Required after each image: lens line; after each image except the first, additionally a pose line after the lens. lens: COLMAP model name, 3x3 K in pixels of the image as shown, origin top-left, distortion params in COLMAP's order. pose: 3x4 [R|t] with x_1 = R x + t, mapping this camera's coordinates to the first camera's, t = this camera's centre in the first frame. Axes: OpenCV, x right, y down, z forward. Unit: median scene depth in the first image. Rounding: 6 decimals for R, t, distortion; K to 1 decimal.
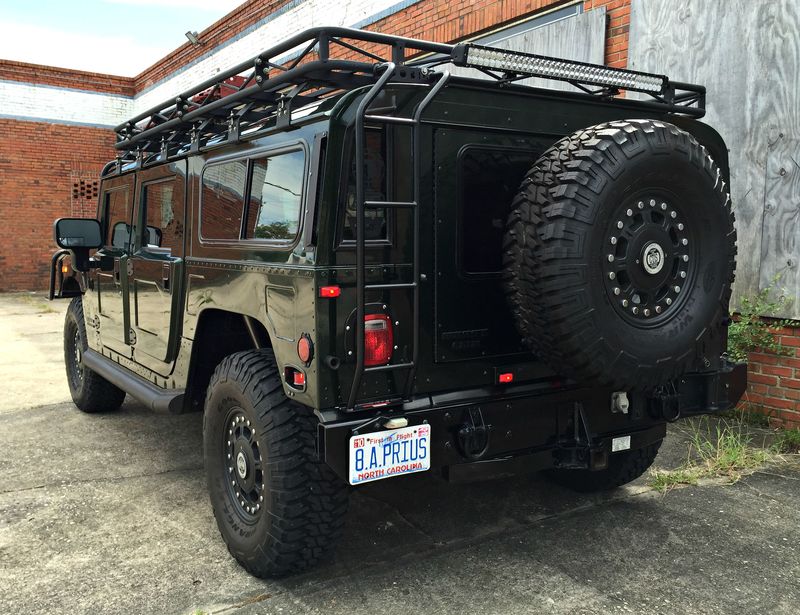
lens RADIAL K [[763.0, 0, 399.5], [0, 763.0, 290.9], [0, 0, 1]] dist [0.050889, -0.014212]
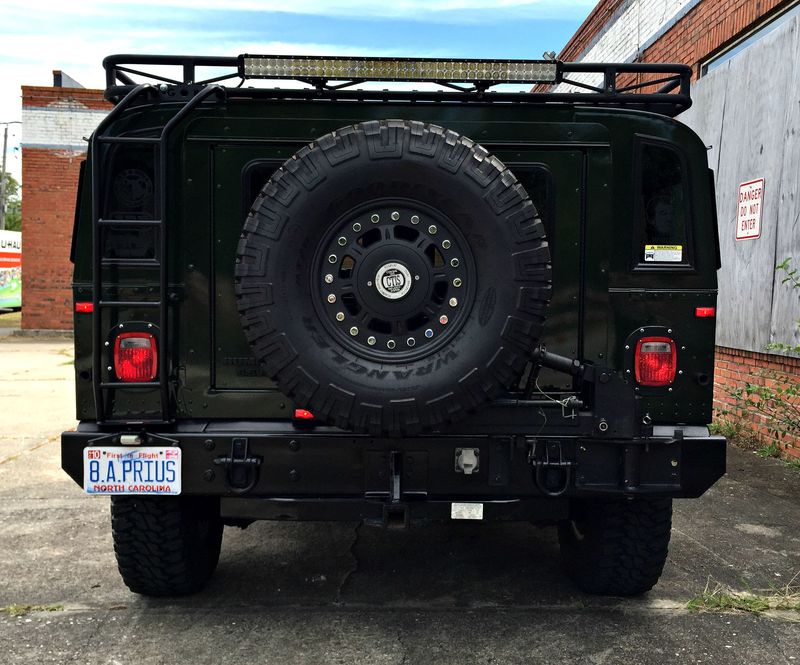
lens RADIAL K [[913.0, 0, 400.0], [0, 913.0, 332.5], [0, 0, 1]] dist [0.054865, -0.006171]
pose [[0.854668, 0.036271, -0.517906, 0.879018], [-0.049226, 0.998724, -0.011290, 0.026619], [0.516836, 0.035143, 0.855363, 0.139144]]
